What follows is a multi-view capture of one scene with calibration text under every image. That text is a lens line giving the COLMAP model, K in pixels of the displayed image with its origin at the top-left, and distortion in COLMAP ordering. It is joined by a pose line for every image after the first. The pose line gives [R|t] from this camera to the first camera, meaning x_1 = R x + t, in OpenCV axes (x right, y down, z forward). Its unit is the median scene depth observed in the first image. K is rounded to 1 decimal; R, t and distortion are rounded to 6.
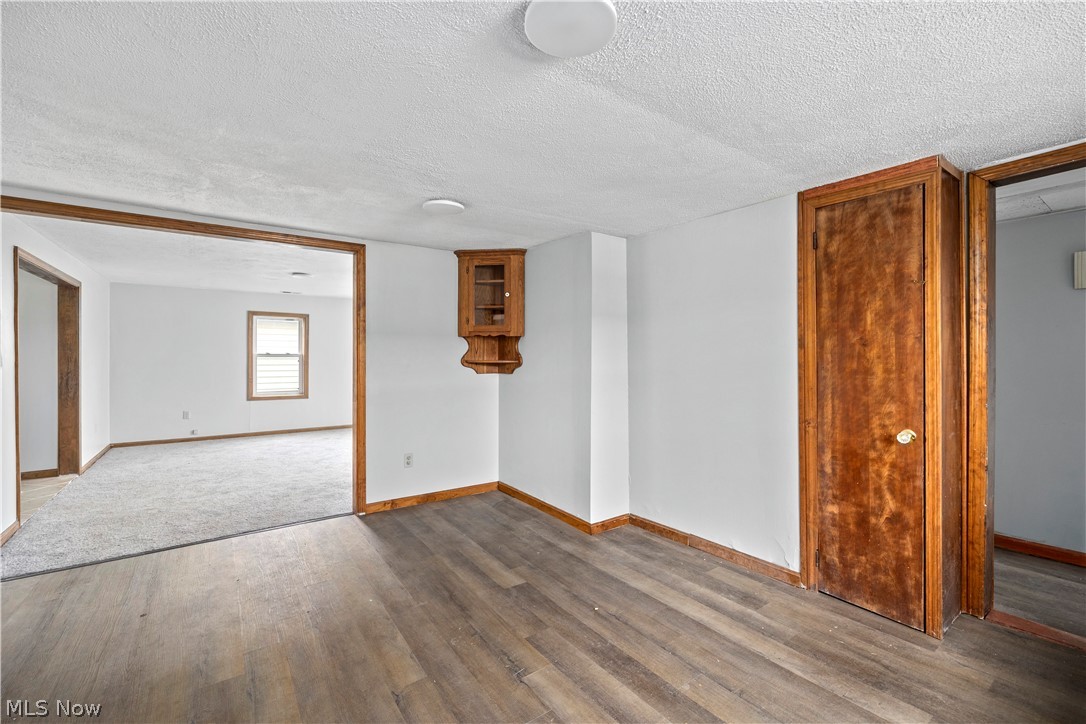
lens RADIAL K [[466.8, 0, 547.1], [0, 466.8, 358.1], [0, 0, 1]] dist [-0.007600, 0.001345]
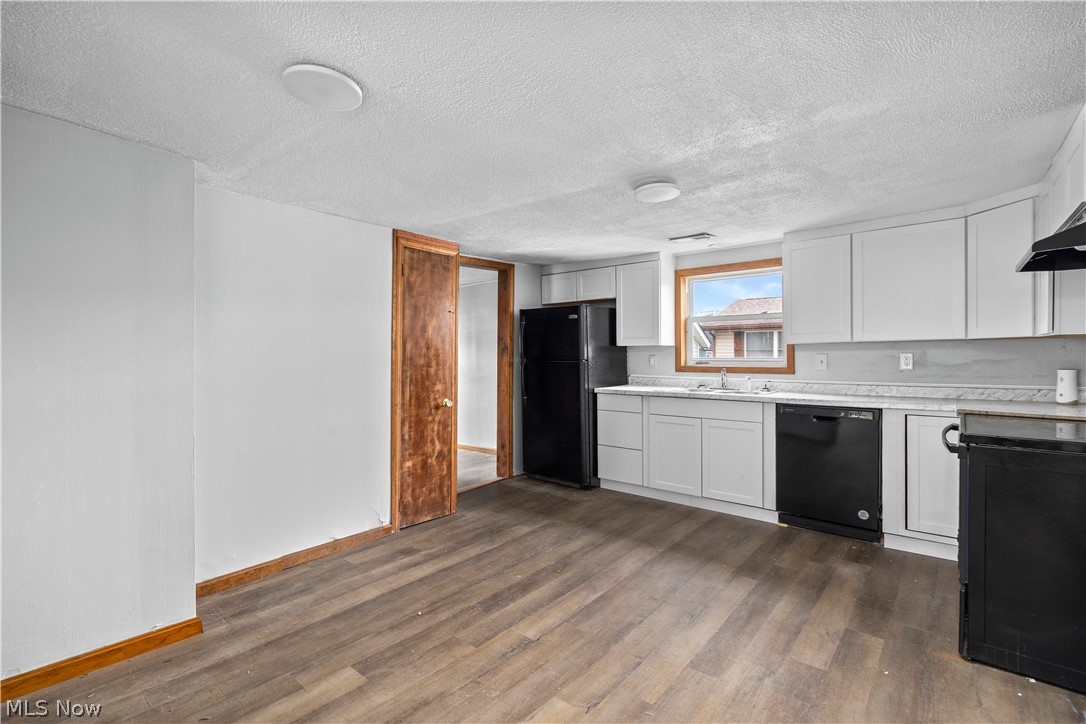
lens RADIAL K [[491.8, 0, 543.0], [0, 491.8, 360.1], [0, 0, 1]] dist [-0.003992, 0.000170]
pose [[-0.238859, -0.007427, 0.971026, -0.936148], [0.005815, 0.999942, 0.009078, -0.000816], [-0.971037, 0.007815, -0.238802, 0.973486]]
